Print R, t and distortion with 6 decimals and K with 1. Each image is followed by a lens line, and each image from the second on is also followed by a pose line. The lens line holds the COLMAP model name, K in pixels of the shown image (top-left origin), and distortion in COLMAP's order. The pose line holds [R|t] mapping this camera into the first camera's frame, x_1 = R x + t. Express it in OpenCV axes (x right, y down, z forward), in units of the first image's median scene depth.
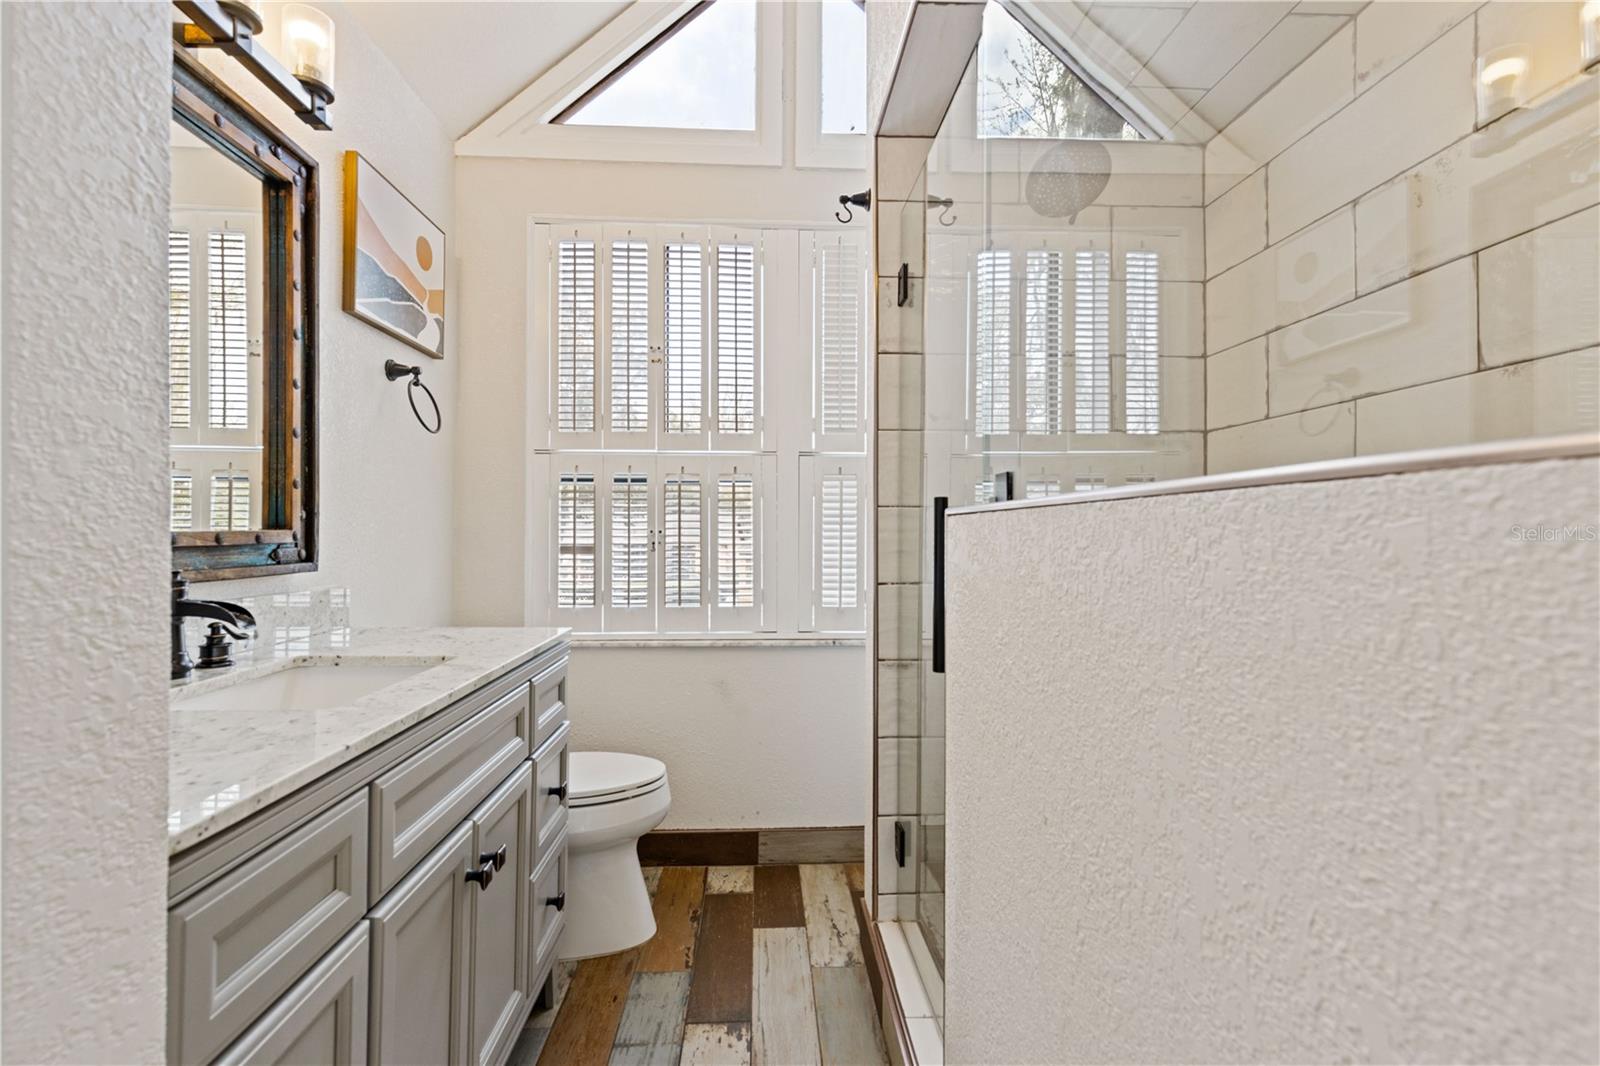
lens RADIAL K [[726.6, 0, 795.0], [0, 726.6, 536.3], [0, 0, 1]] dist [0.002334, -0.000254]
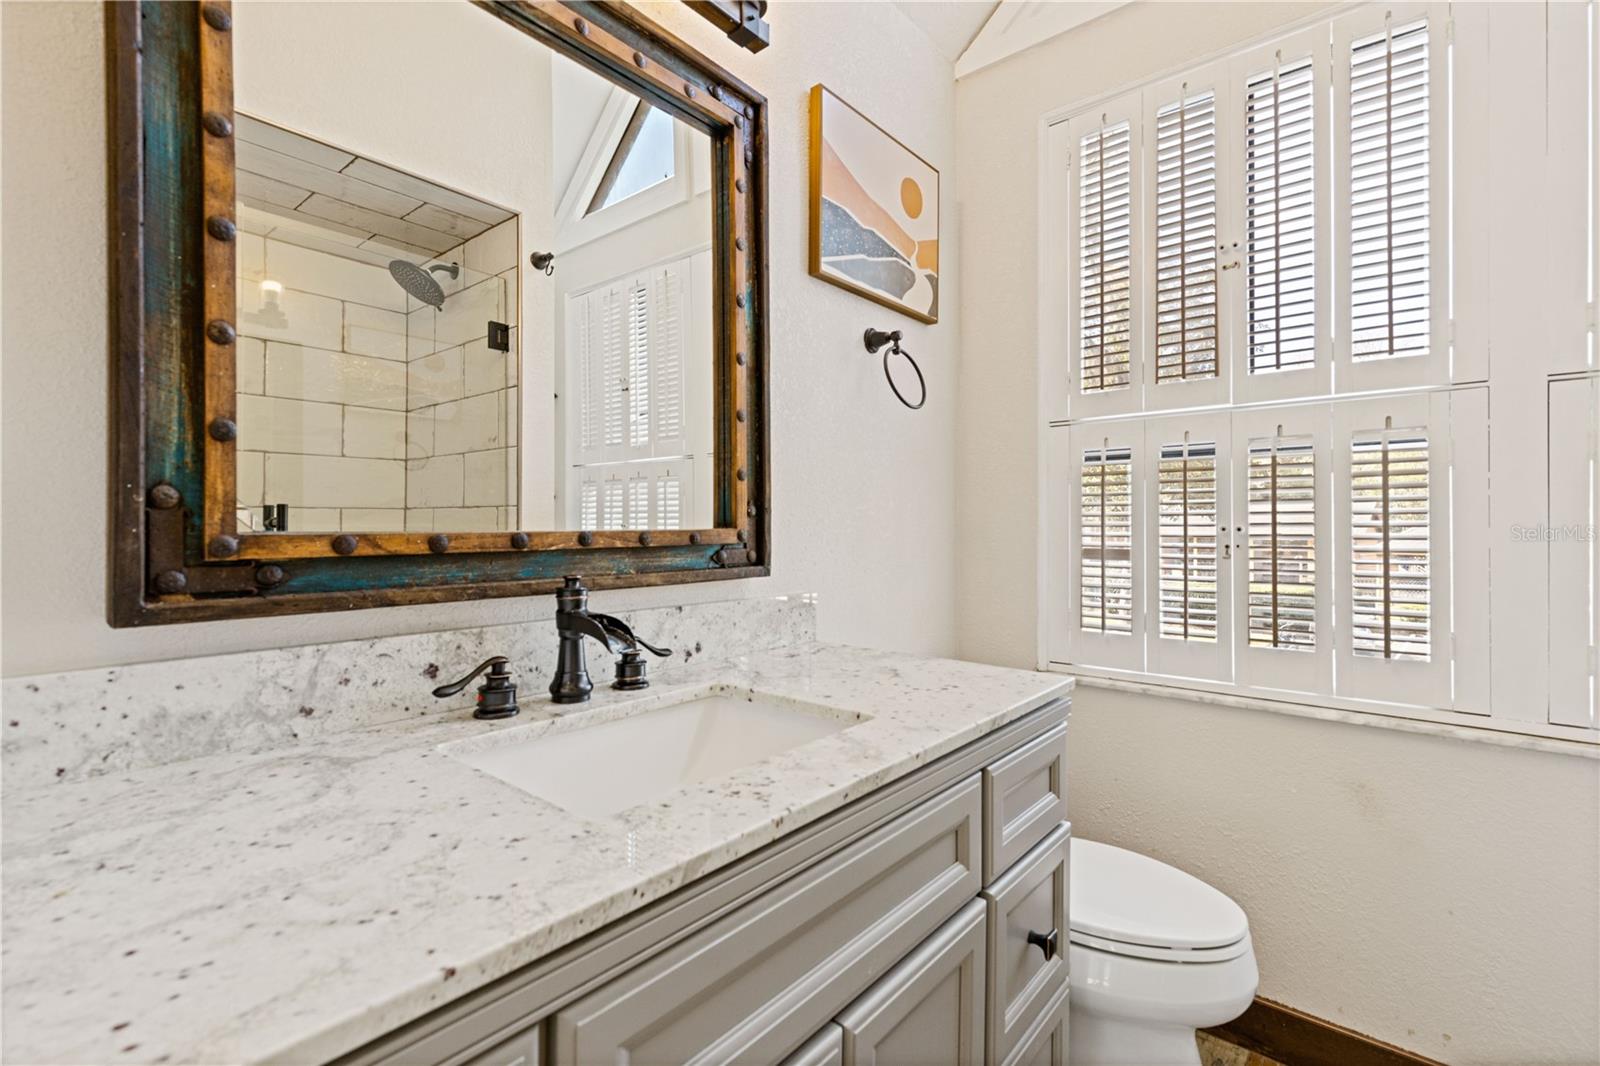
lens RADIAL K [[725.9, 0, 797.9], [0, 725.9, 520.2], [0, 0, 1]] dist [0.011094, -0.000671]
pose [[0.733819, -0.007432, -0.679304, -0.052705], [-0.002489, 0.999904, -0.013629, -0.006960], [0.679340, 0.011692, 0.733731, 0.417151]]
